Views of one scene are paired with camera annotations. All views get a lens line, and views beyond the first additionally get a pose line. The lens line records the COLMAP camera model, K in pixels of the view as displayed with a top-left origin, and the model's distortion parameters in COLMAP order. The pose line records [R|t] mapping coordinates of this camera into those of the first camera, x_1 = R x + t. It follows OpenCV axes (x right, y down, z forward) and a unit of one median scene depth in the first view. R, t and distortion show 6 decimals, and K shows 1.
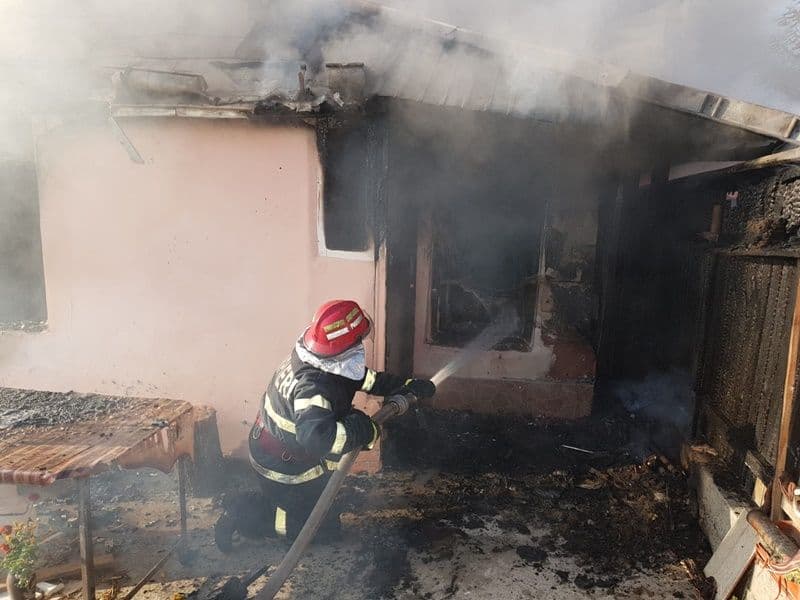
lens RADIAL K [[633.9, 0, 395.8], [0, 633.9, 299.6], [0, 0, 1]] dist [0.006674, -0.021078]
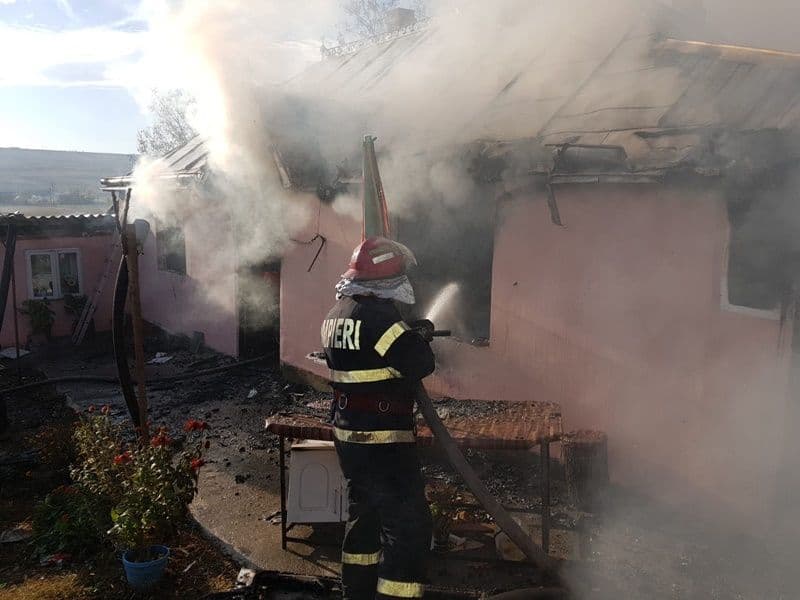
lens RADIAL K [[633.9, 0, 392.8], [0, 633.9, 290.3], [0, 0, 1]] dist [0.006674, -0.021078]
pose [[0.765492, 0.074771, -0.639087, 0.137374], [-0.113907, 0.993286, -0.020225, -0.019959], [0.633283, 0.088279, 0.768869, -0.144989]]
